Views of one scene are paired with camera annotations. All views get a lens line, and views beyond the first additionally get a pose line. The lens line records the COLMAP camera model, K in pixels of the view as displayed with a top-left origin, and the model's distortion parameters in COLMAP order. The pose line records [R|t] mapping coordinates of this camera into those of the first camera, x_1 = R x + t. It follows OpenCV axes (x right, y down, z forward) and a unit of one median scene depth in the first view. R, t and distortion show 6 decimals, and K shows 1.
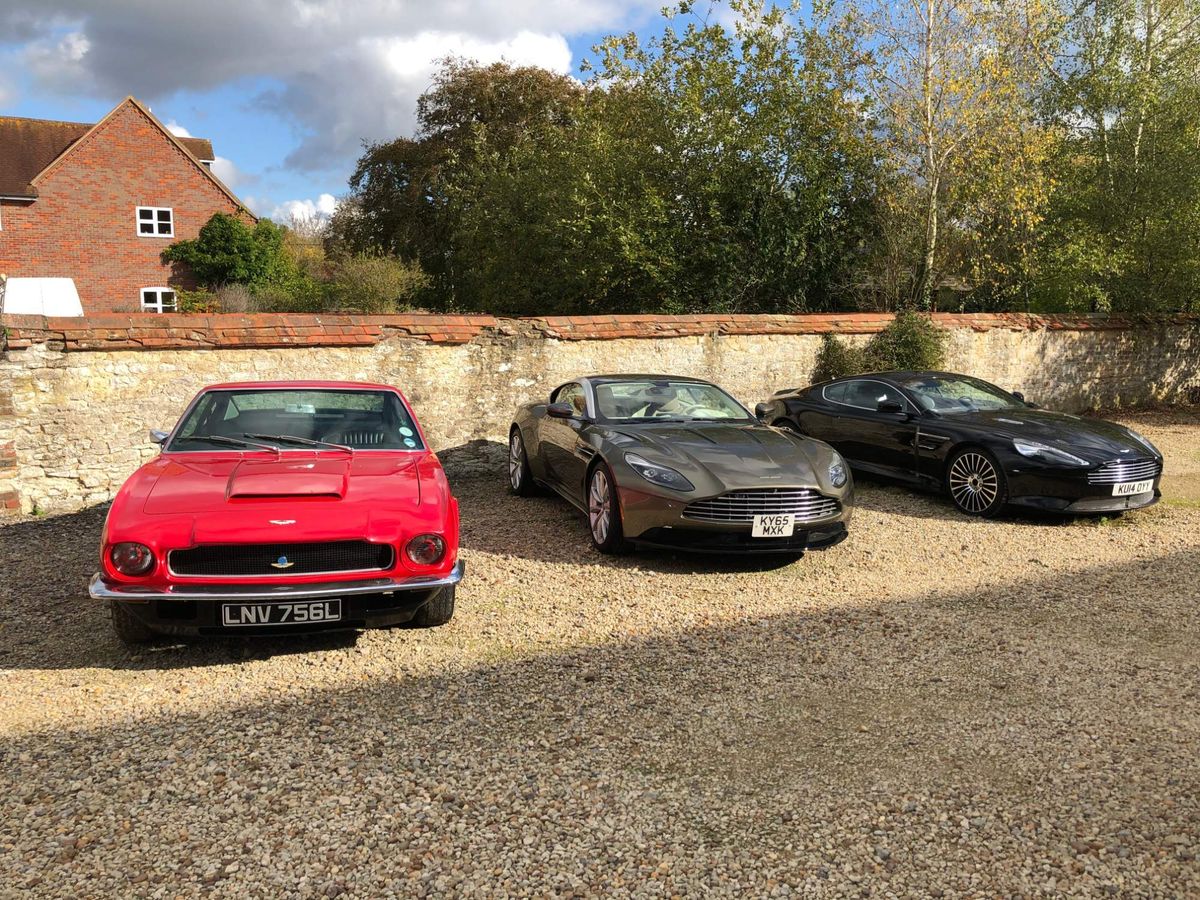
lens RADIAL K [[963.3, 0, 559.6], [0, 963.3, 453.5], [0, 0, 1]] dist [0.066993, -0.109942]
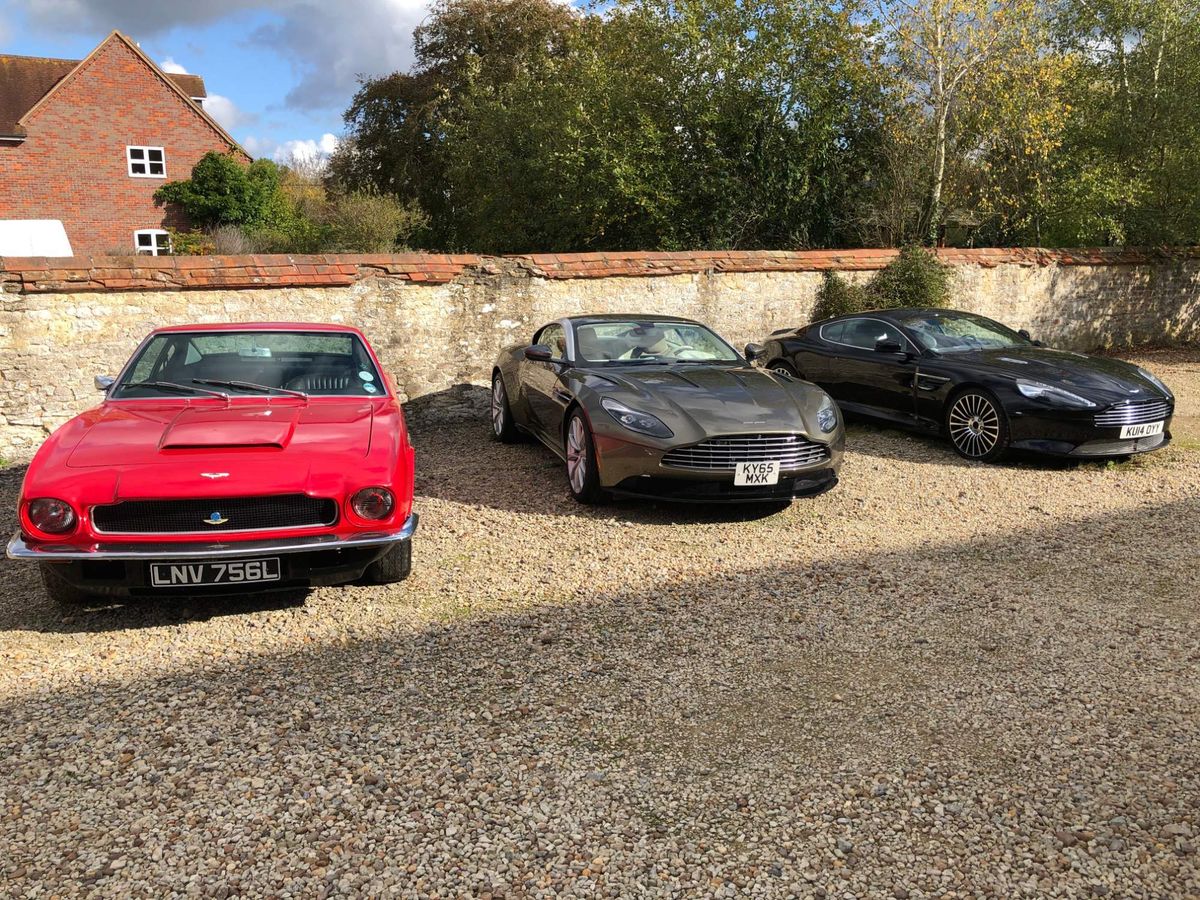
lens RADIAL K [[964.6, 0, 555.3], [0, 964.6, 447.7], [0, 0, 1]] dist [0.062130, -0.103880]
pose [[0.999911, -0.005010, -0.012348, 0.028384], [0.005660, 0.998572, 0.053123, -0.001575], [0.012064, -0.053188, 0.998512, 0.043775]]
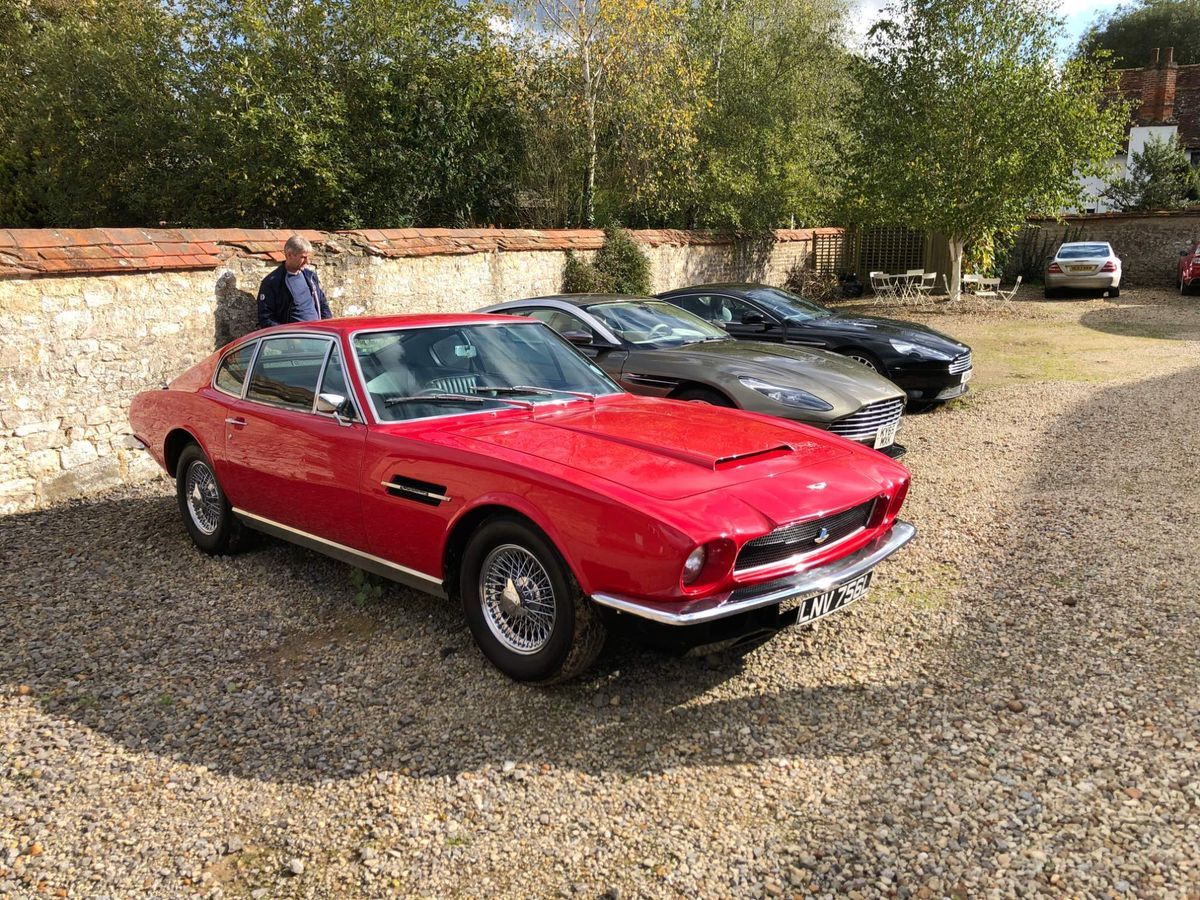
lens RADIAL K [[986.0, 0, 565.6], [0, 986.0, 452.6], [0, 0, 1]] dist [0.029517, -0.001655]
pose [[0.838123, -0.118561, 0.532440, -0.497134], [0.077194, 0.992050, 0.099392, -0.030551], [-0.539991, -0.042202, 0.840612, 0.237502]]
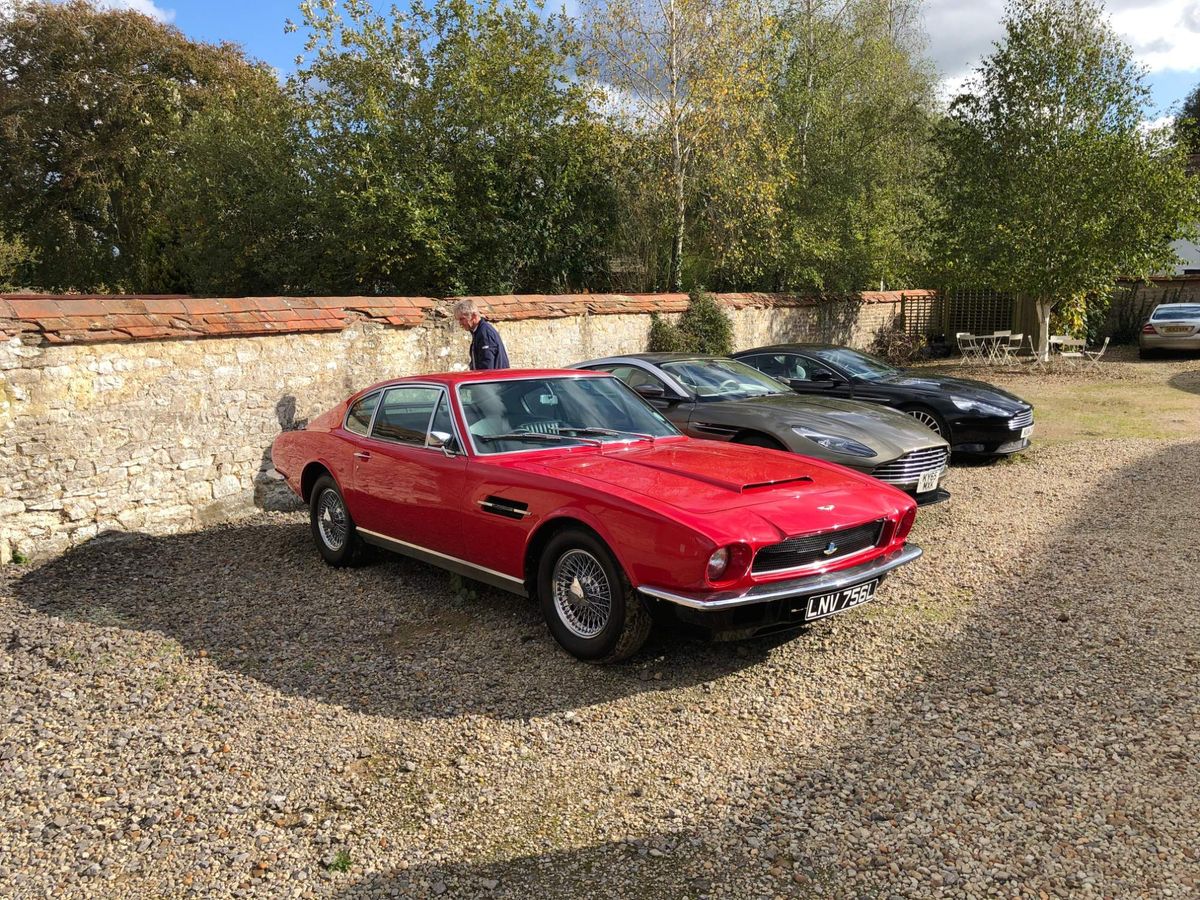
lens RADIAL K [[986.0, 0, 565.6], [0, 986.0, 452.6], [0, 0, 1]] dist [0.029517, -0.001655]
pose [[0.887609, -0.075548, 0.454360, -0.543059], [0.067800, 0.997141, 0.033350, -0.021067], [-0.455581, 0.001204, 0.890194, 0.125419]]
